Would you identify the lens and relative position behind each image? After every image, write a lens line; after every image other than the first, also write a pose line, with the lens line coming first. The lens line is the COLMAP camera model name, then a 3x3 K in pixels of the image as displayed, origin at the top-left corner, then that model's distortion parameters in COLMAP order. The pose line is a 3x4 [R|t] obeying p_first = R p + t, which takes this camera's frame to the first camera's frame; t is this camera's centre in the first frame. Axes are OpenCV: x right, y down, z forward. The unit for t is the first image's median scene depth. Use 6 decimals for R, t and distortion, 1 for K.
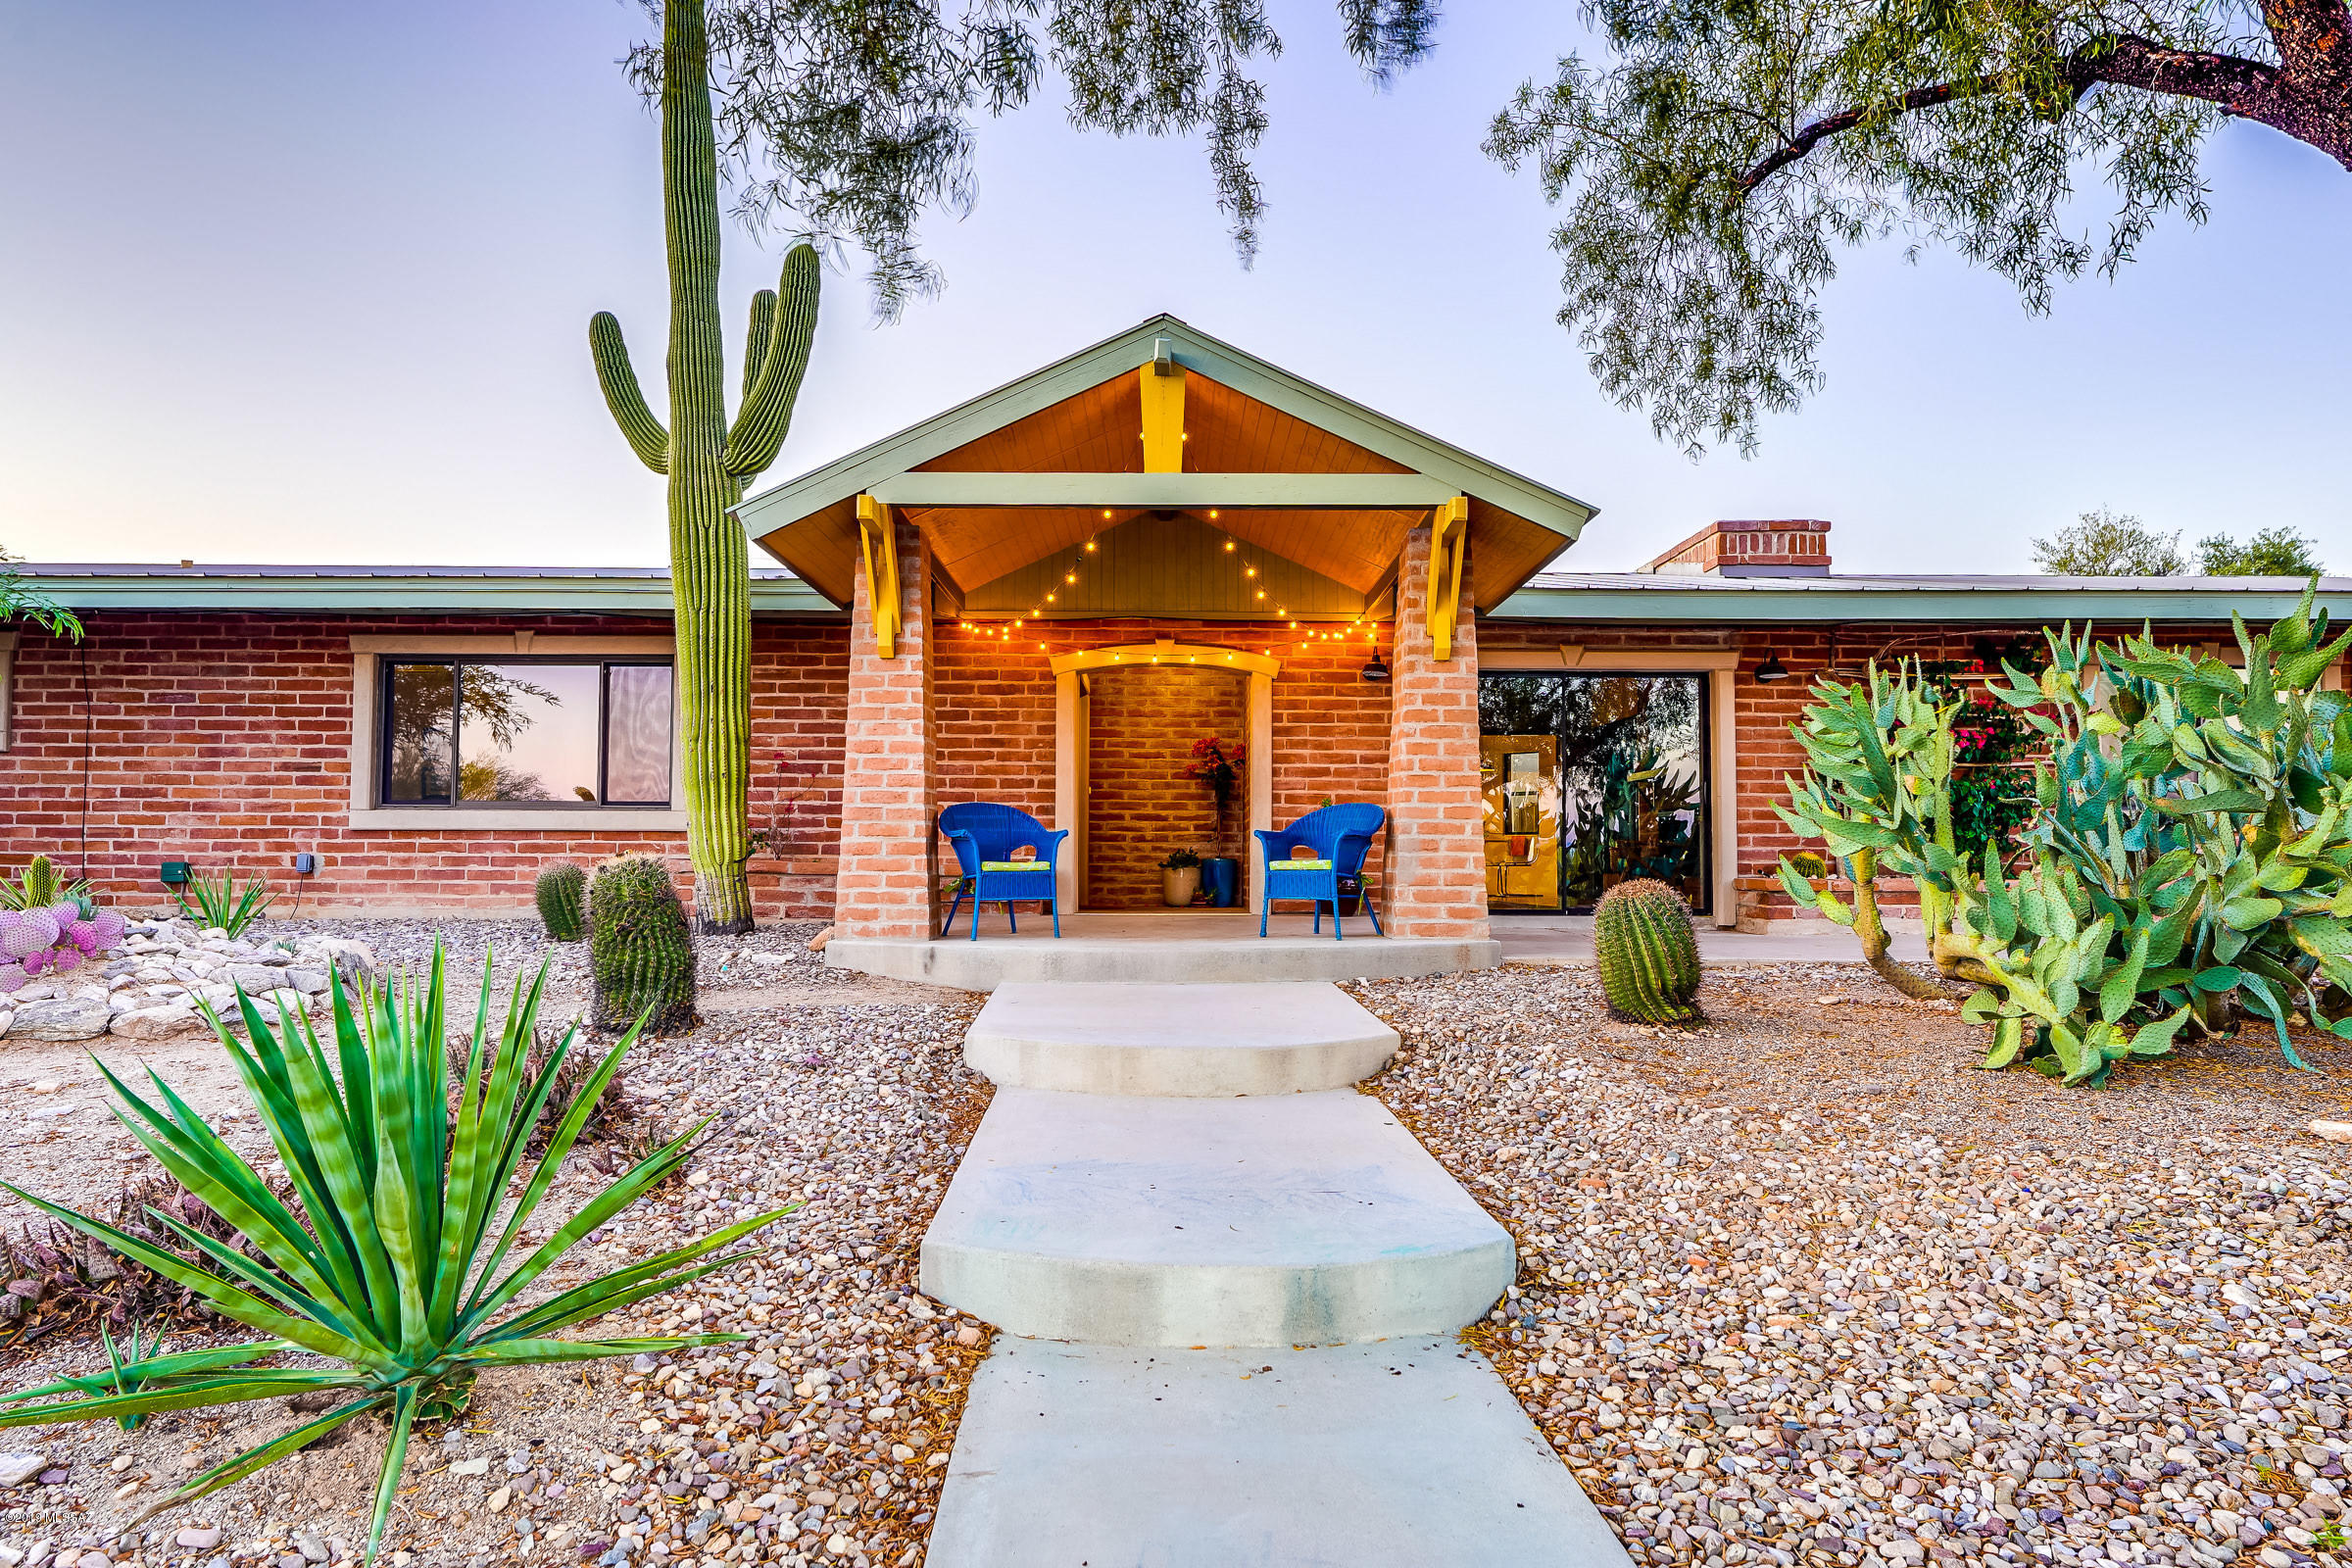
lens RADIAL K [[1266.1, 0, 1176.0], [0, 1266.1, 784.0], [0, 0, 1]] dist [0.000393, -0.000141]
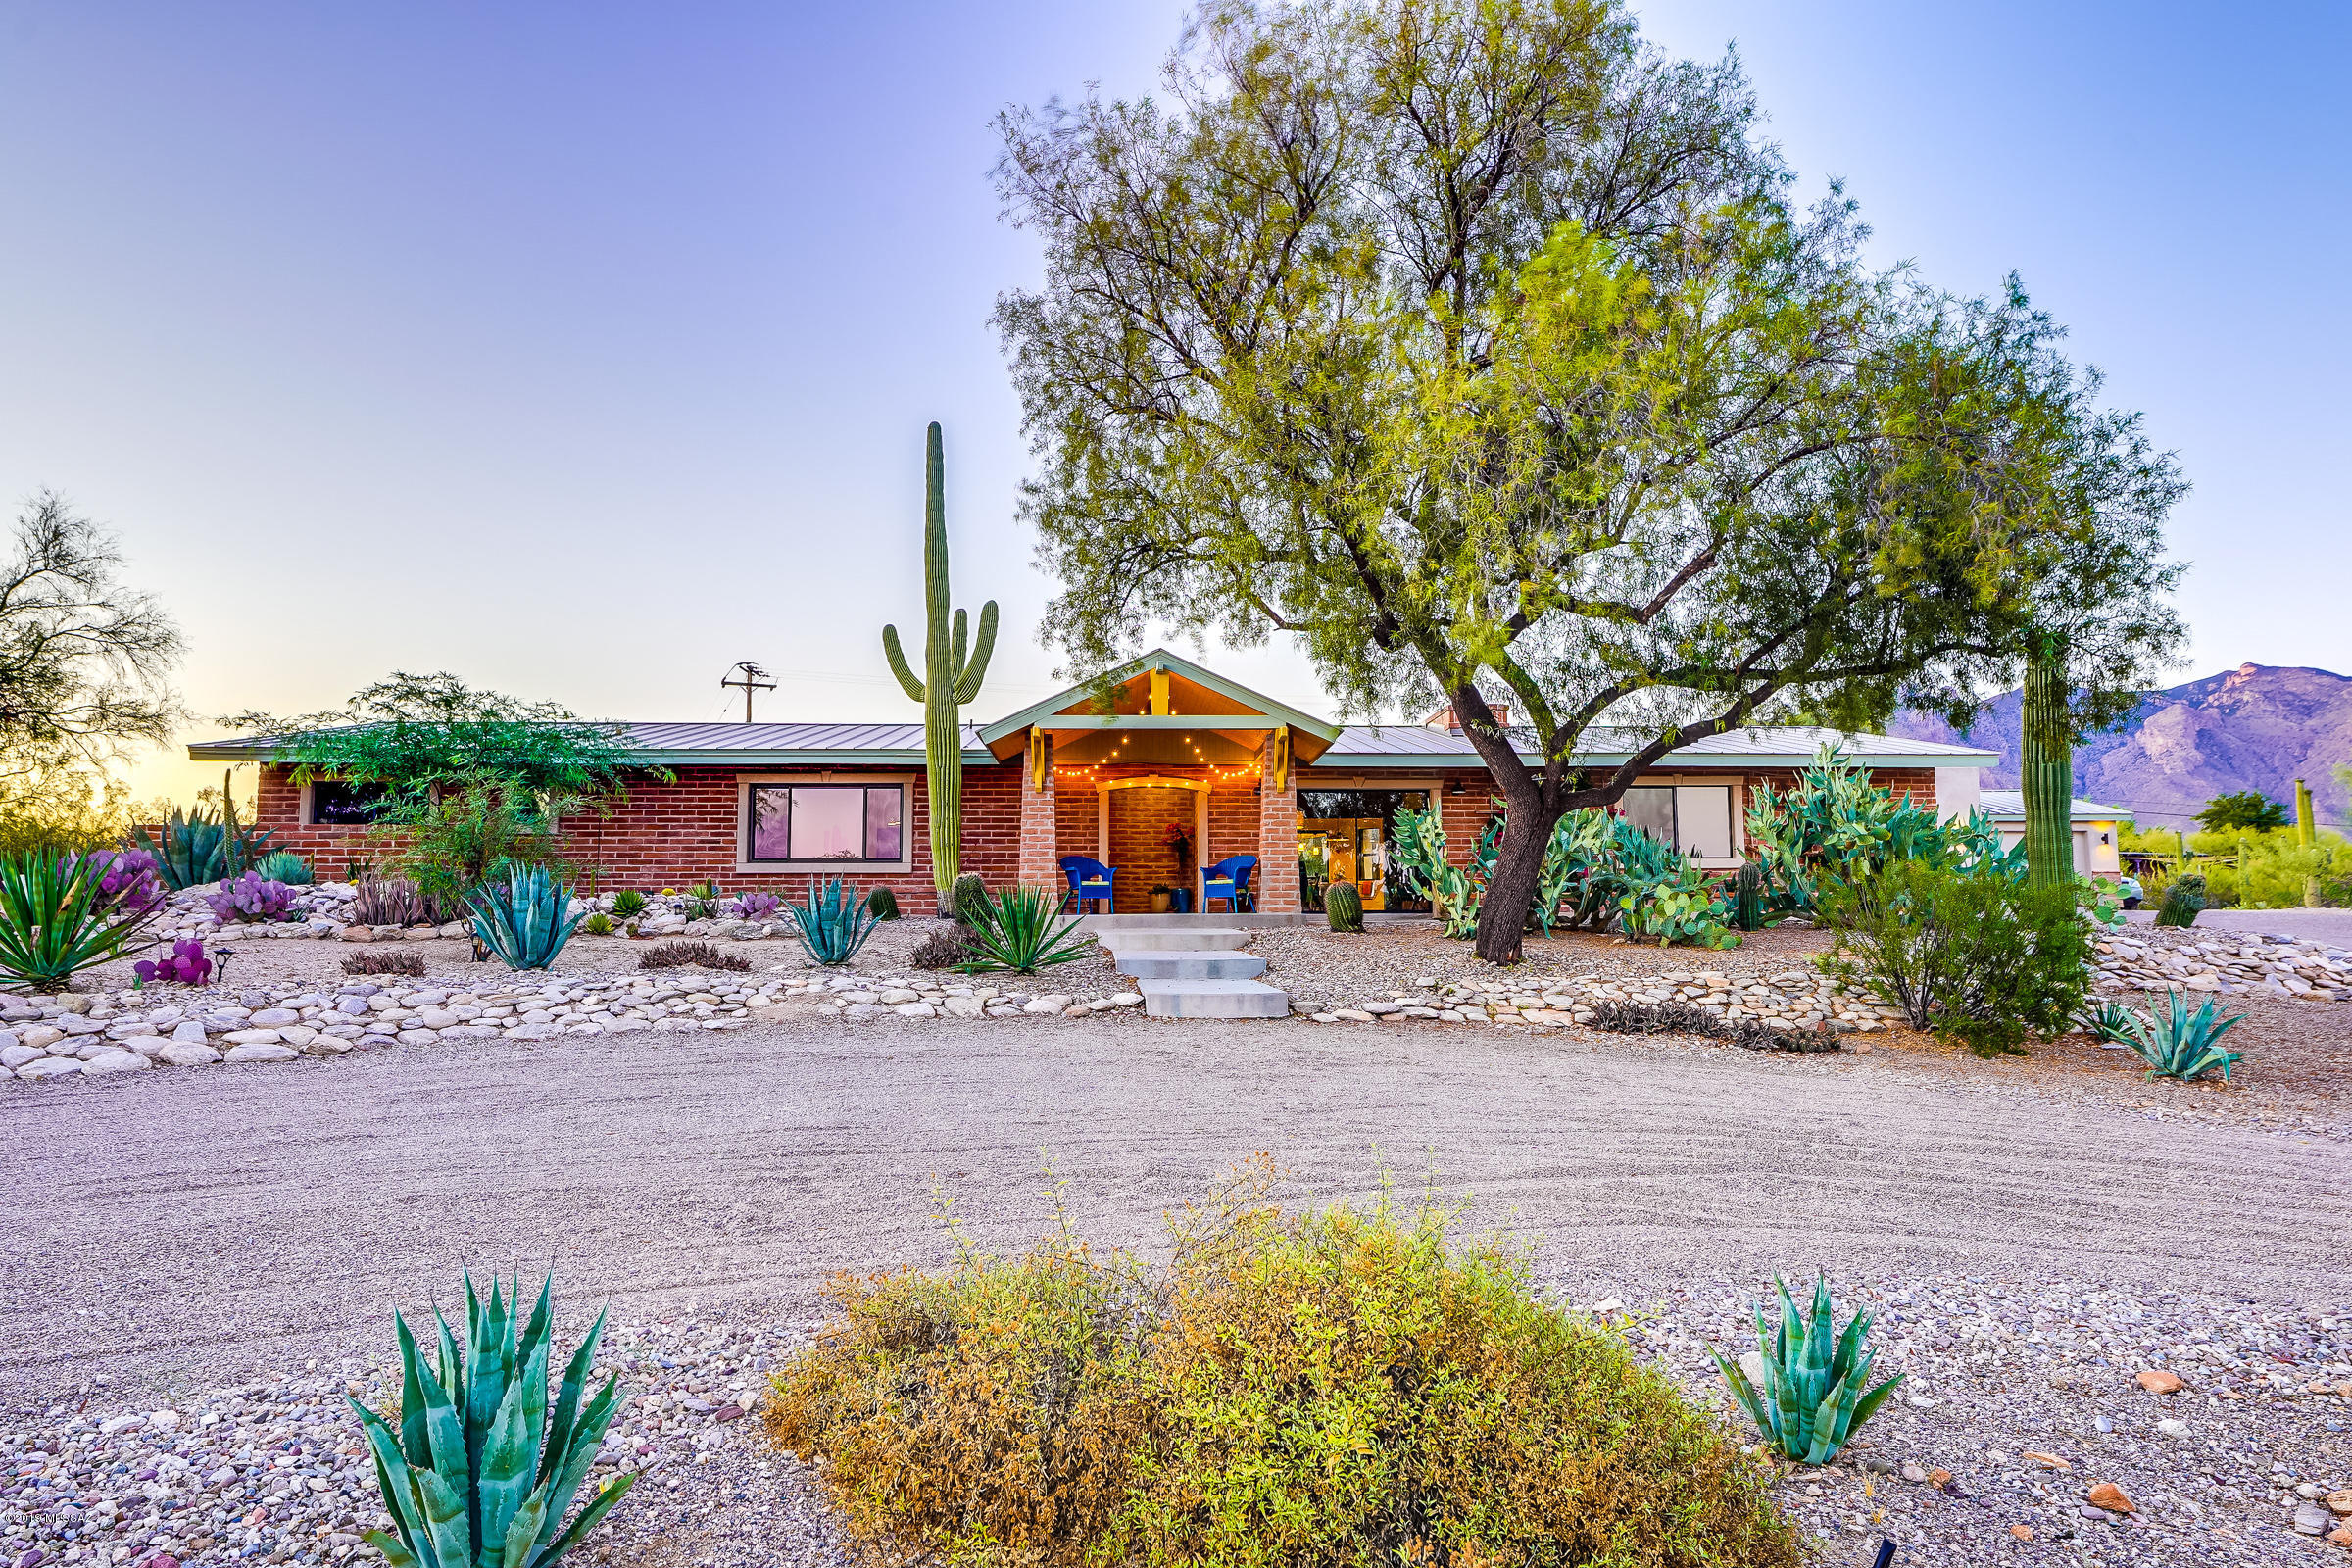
lens RADIAL K [[1093.2, 0, 1176.0], [0, 1093.2, 784.0], [0, 0, 1]] dist [-0.000408, -0.000019]
pose [[0.999137, -0.003132, 0.041421, -0.057470], [0.005723, 0.998024, -0.062571, 0.009536], [-0.041143, 0.062754, 0.997181, -0.902270]]
